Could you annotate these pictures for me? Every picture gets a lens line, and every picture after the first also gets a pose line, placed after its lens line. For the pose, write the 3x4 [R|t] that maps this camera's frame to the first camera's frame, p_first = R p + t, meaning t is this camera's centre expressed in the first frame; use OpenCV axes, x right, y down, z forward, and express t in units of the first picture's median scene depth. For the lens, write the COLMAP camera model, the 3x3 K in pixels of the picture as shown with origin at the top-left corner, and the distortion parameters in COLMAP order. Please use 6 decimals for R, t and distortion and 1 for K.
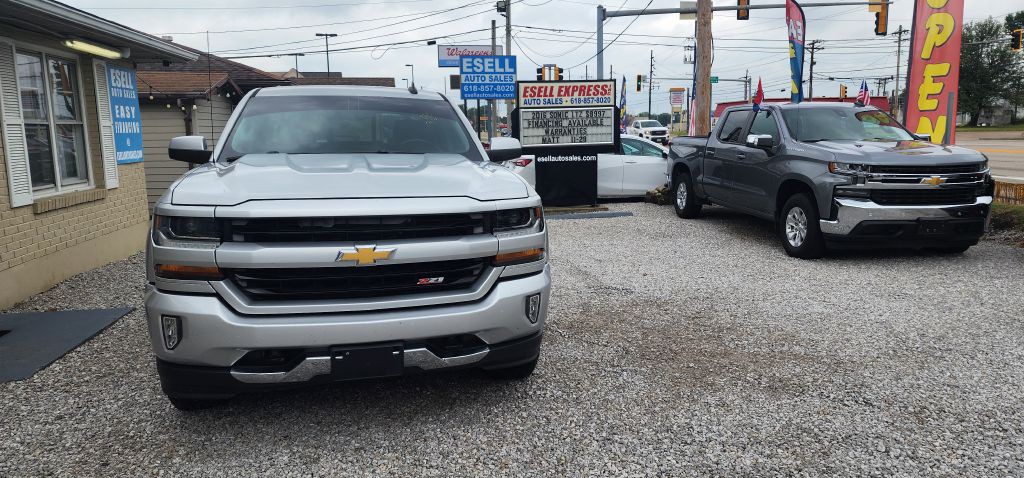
lens RADIAL K [[696.1, 0, 525.2], [0, 696.1, 237.7], [0, 0, 1]] dist [0.094267, -0.085909]
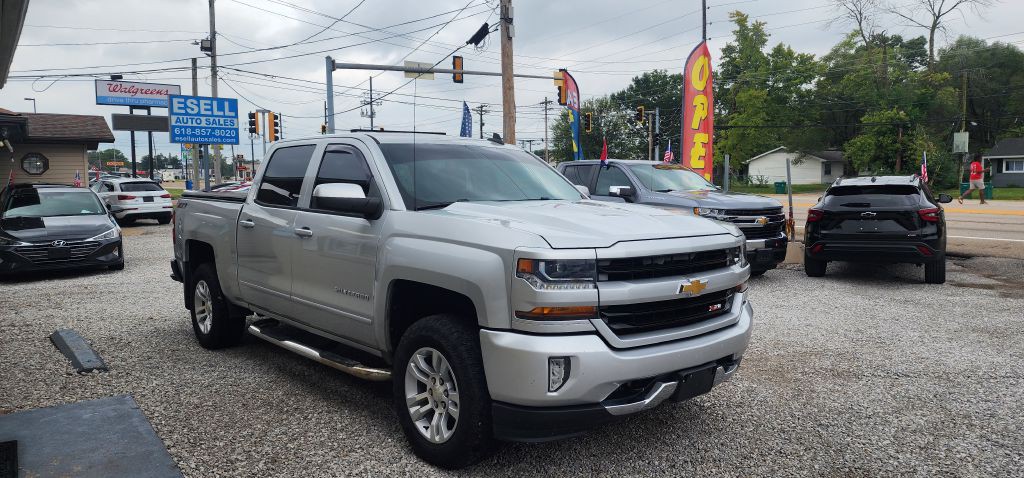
lens RADIAL K [[690.6, 0, 521.3], [0, 690.6, 232.1], [0, 0, 1]] dist [0.092377, -0.088879]
pose [[0.885063, -0.026055, 0.464741, -0.116706], [0.062167, 0.996104, -0.062546, -0.001245], [-0.461301, 0.084249, 0.883235, 0.014507]]
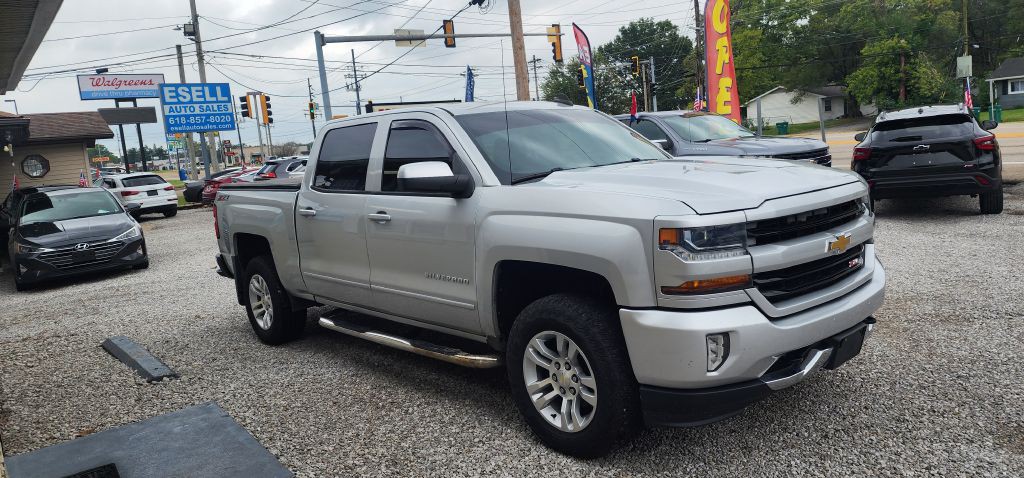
lens RADIAL K [[695.6, 0, 513.6], [0, 695.6, 228.0], [0, 0, 1]] dist [0.089792, -0.085351]
pose [[0.879539, -0.120058, 0.460432, -0.132062], [0.143552, 0.989510, -0.016204, -0.005779], [-0.453656, 0.080348, 0.887547, 0.033940]]
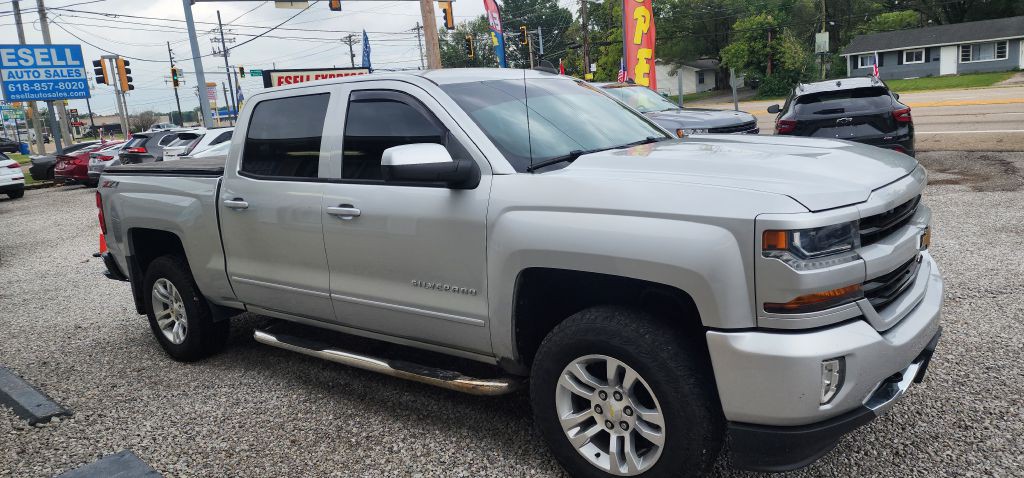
lens RADIAL K [[690.3, 0, 512.0], [0, 690.3, 227.2], [0, 0, 1]] dist [0.084932, -0.074385]
pose [[0.787859, -0.162230, 0.594105, -0.137560], [0.164292, 0.985086, 0.051121, -0.014024], [-0.593537, 0.057331, 0.802762, 0.068934]]
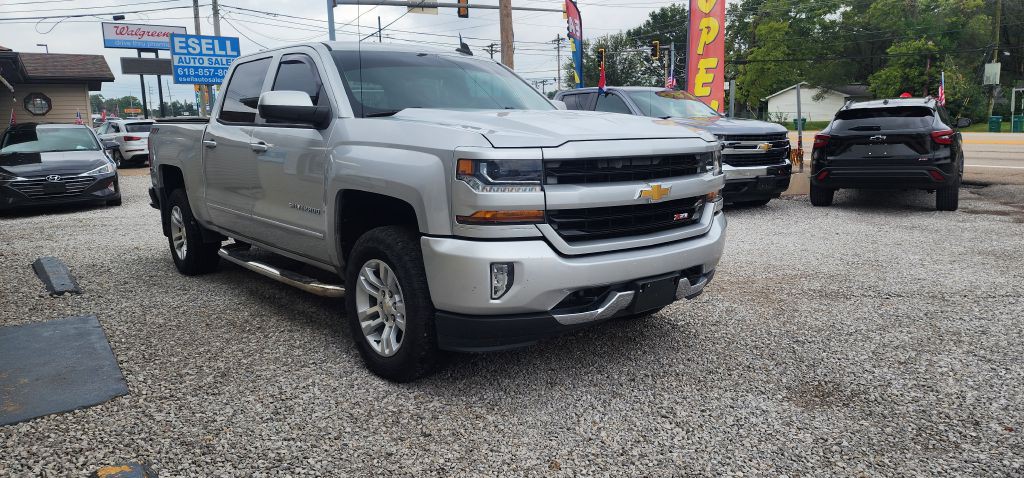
lens RADIAL K [[690.5, 0, 512.0], [0, 690.5, 239.0], [0, 0, 1]] dist [0.088088, -0.083706]
pose [[0.901077, -0.073115, 0.427452, -0.102501], [0.069631, 0.997289, 0.023799, 0.006489], [-0.428033, 0.008319, 0.903725, 0.016809]]
